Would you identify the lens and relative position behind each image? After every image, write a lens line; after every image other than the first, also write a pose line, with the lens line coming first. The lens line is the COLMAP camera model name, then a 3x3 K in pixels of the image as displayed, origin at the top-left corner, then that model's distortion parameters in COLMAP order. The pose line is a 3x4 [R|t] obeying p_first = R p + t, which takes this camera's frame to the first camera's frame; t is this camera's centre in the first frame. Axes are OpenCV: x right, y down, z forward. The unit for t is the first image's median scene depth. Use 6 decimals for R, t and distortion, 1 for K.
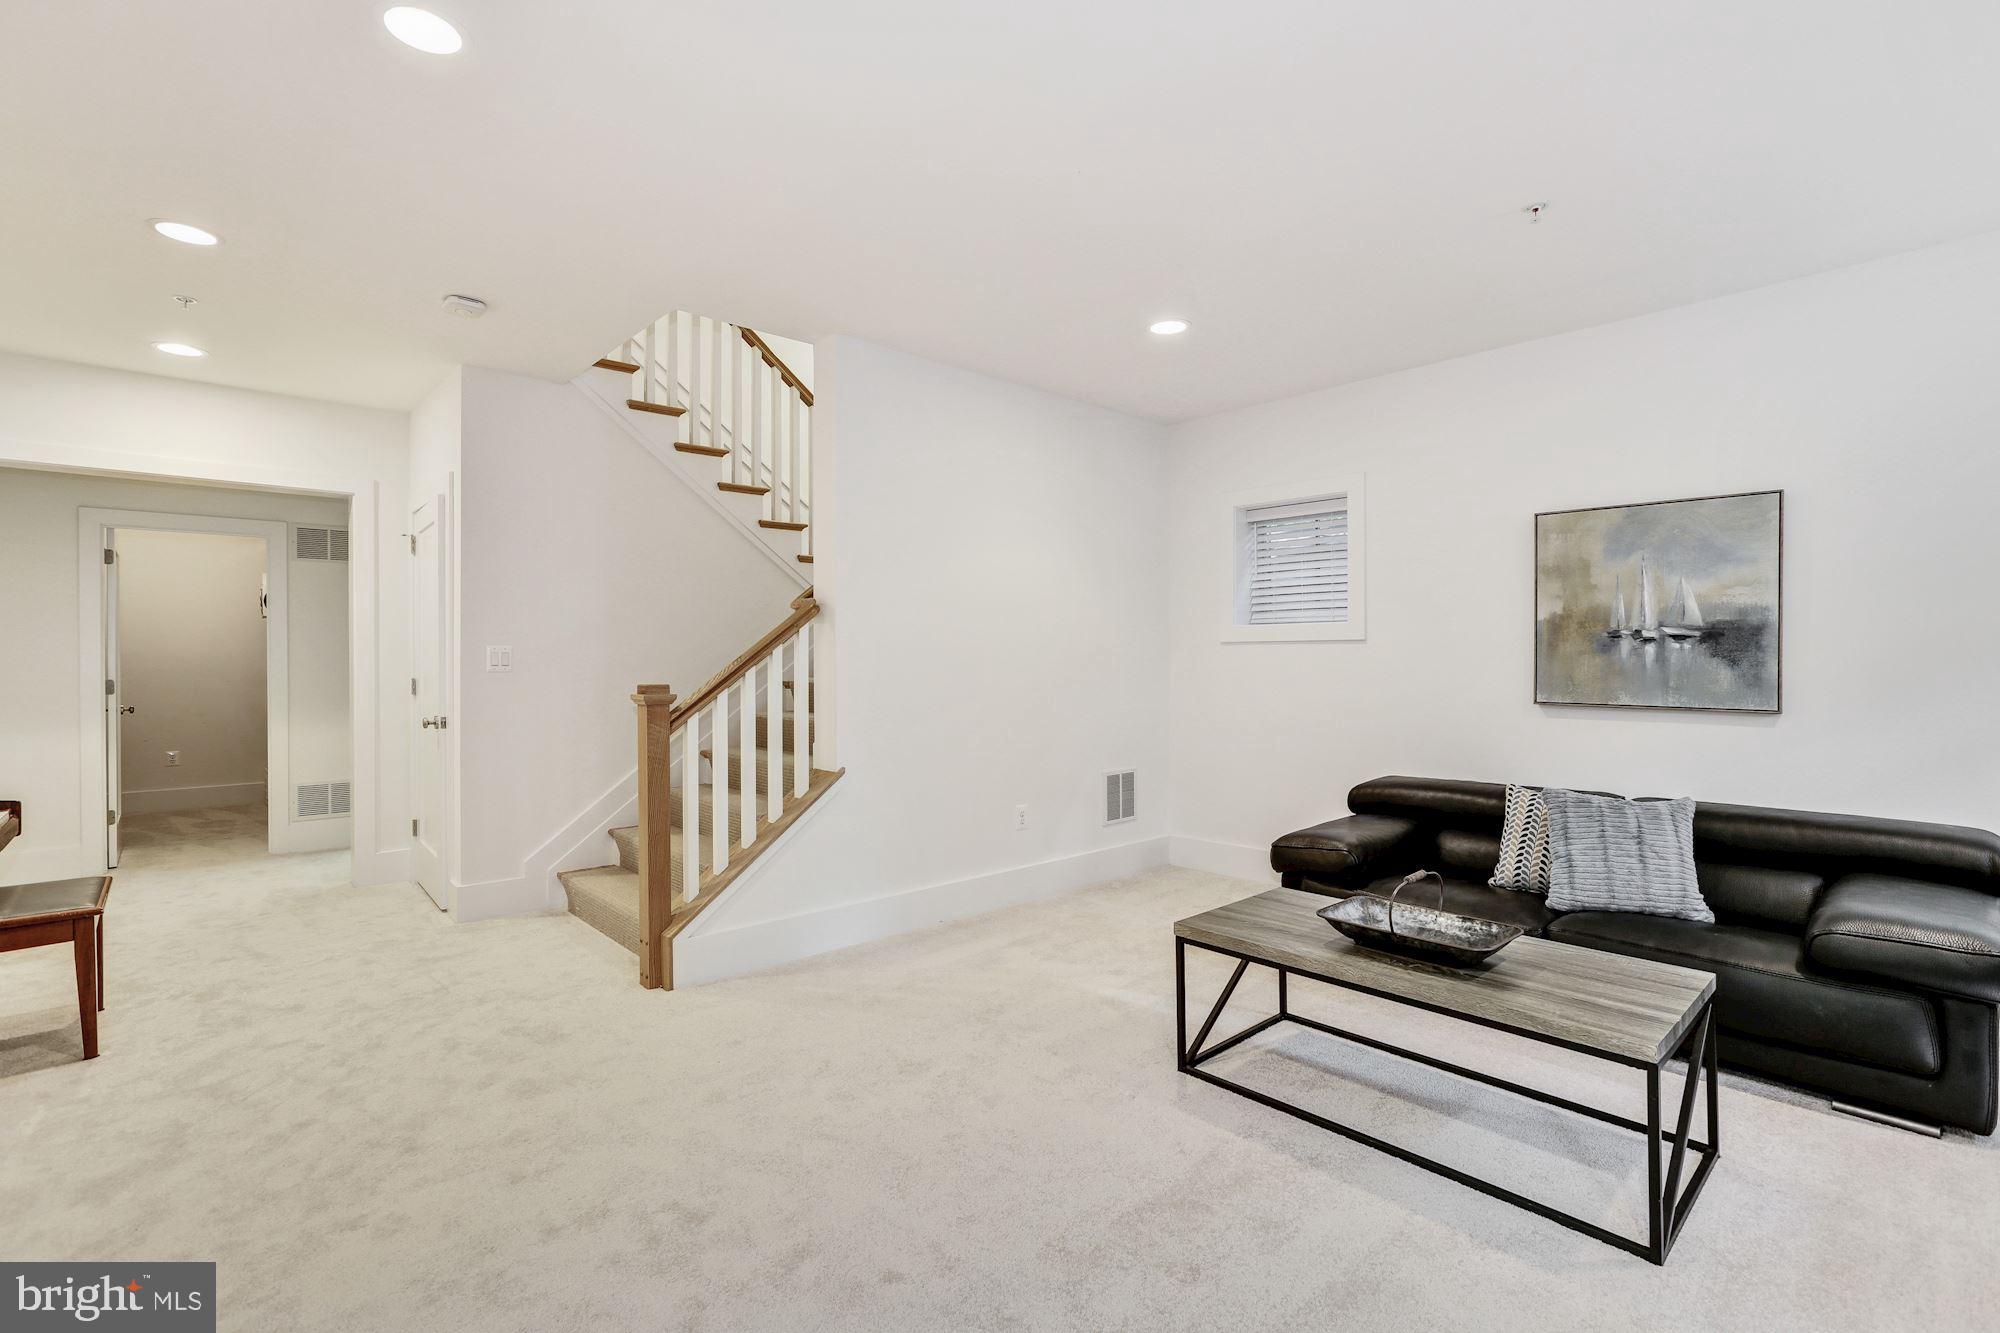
lens RADIAL K [[905.4, 0, 996.8], [0, 905.4, 659.0], [0, 0, 1]] dist [-0.024162, 0.005477]
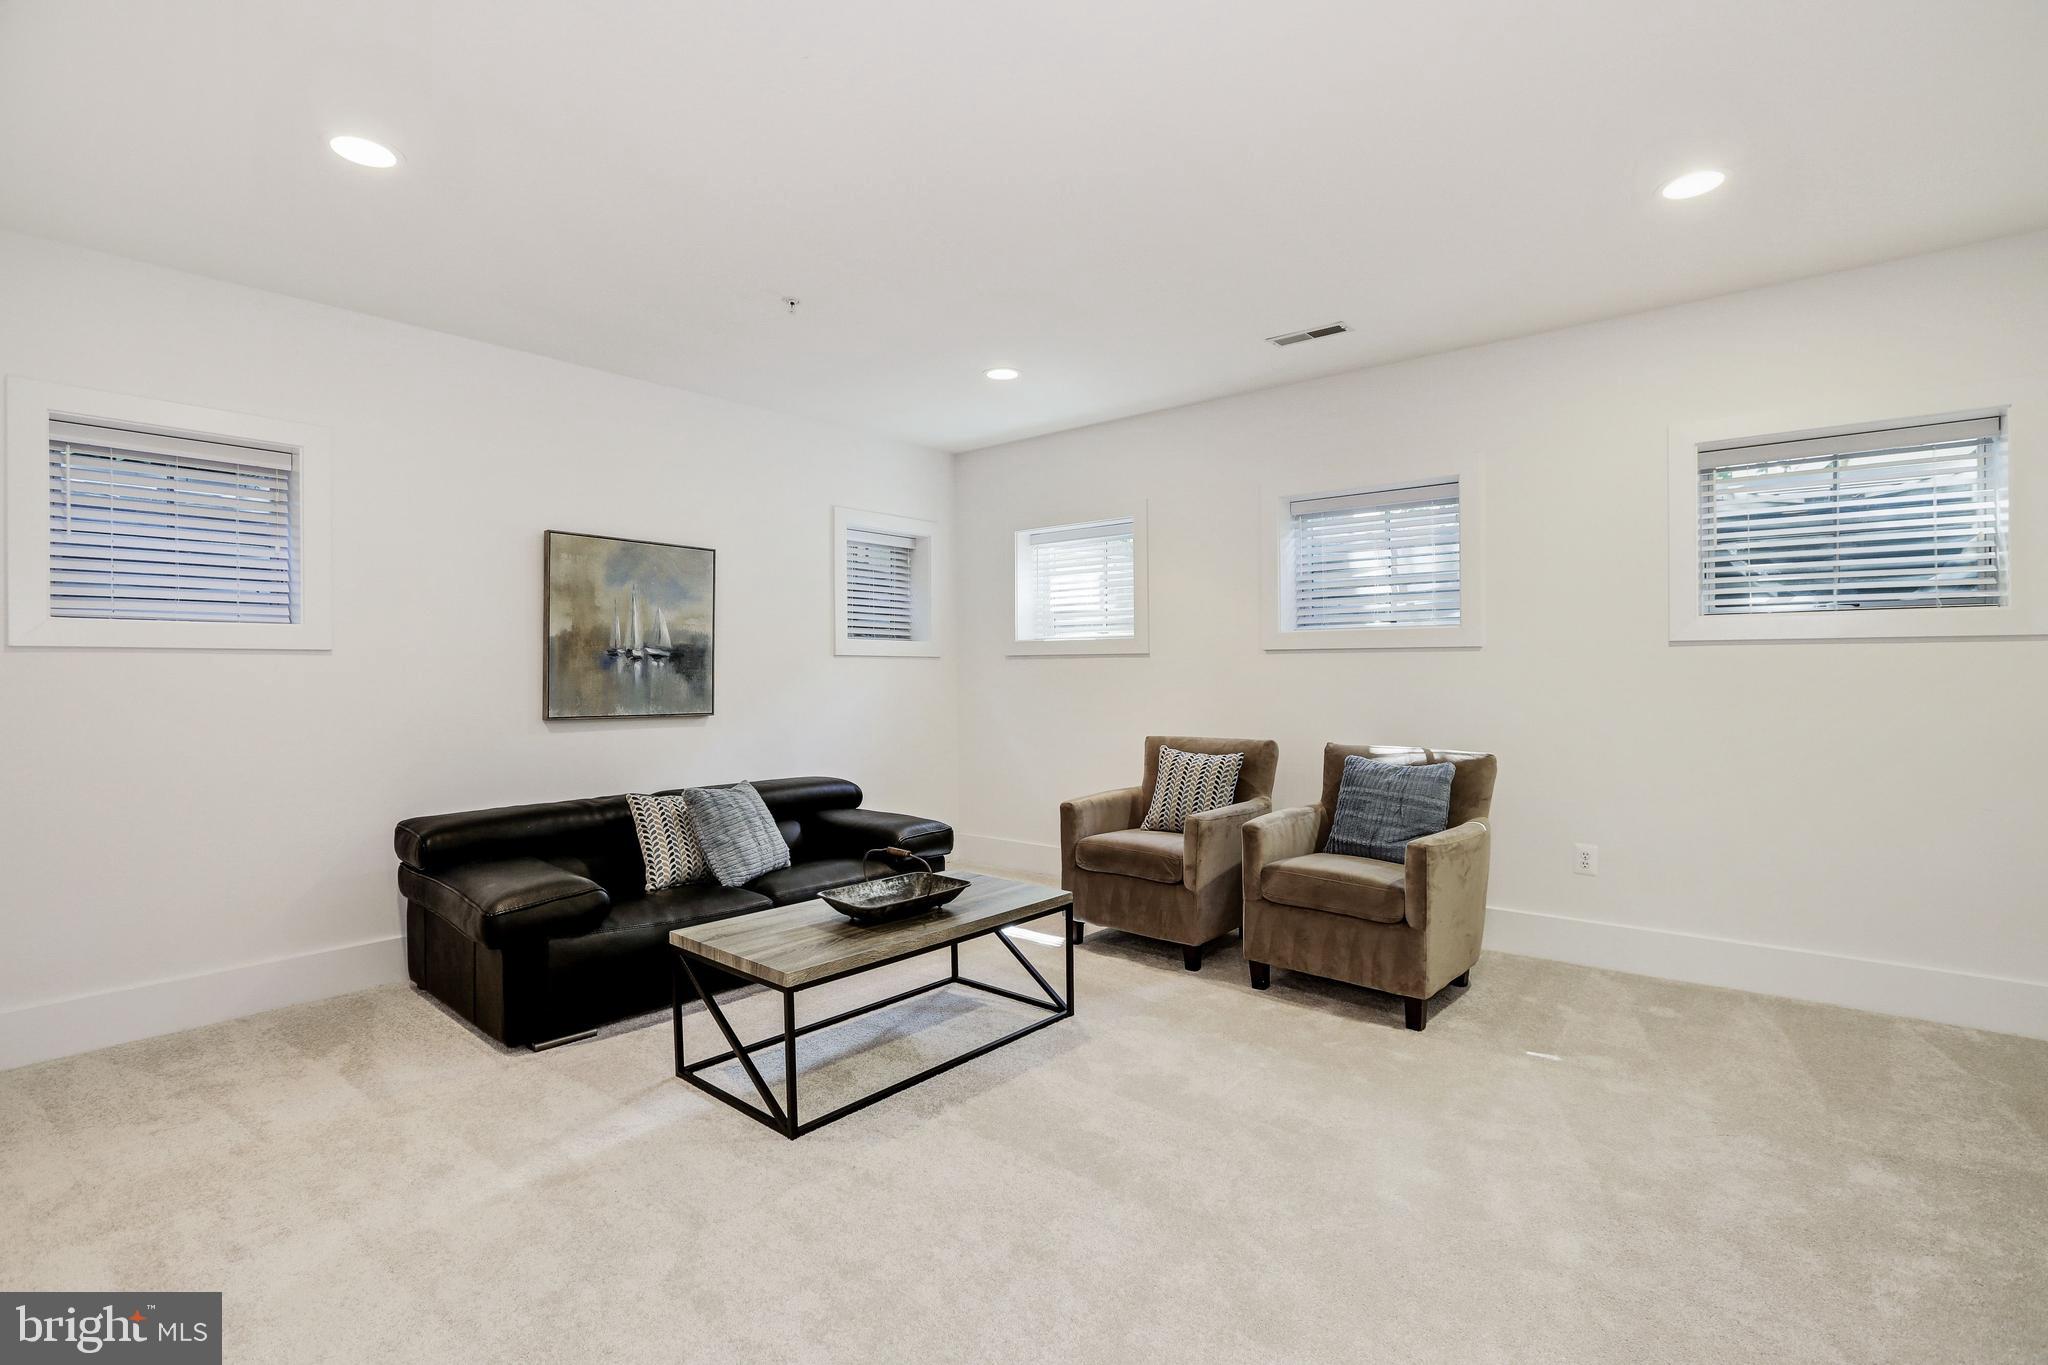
lens RADIAL K [[927.1, 0, 1021.4], [0, 927.1, 677.5], [0, 0, 1]] dist [-0.024162, 0.005477]
pose [[-0.104554, 0.000020, 0.994519, -0.520432], [0.007224, 0.999974, 0.000739, 0.006318], [-0.994493, 0.007262, -0.104552, 0.634384]]
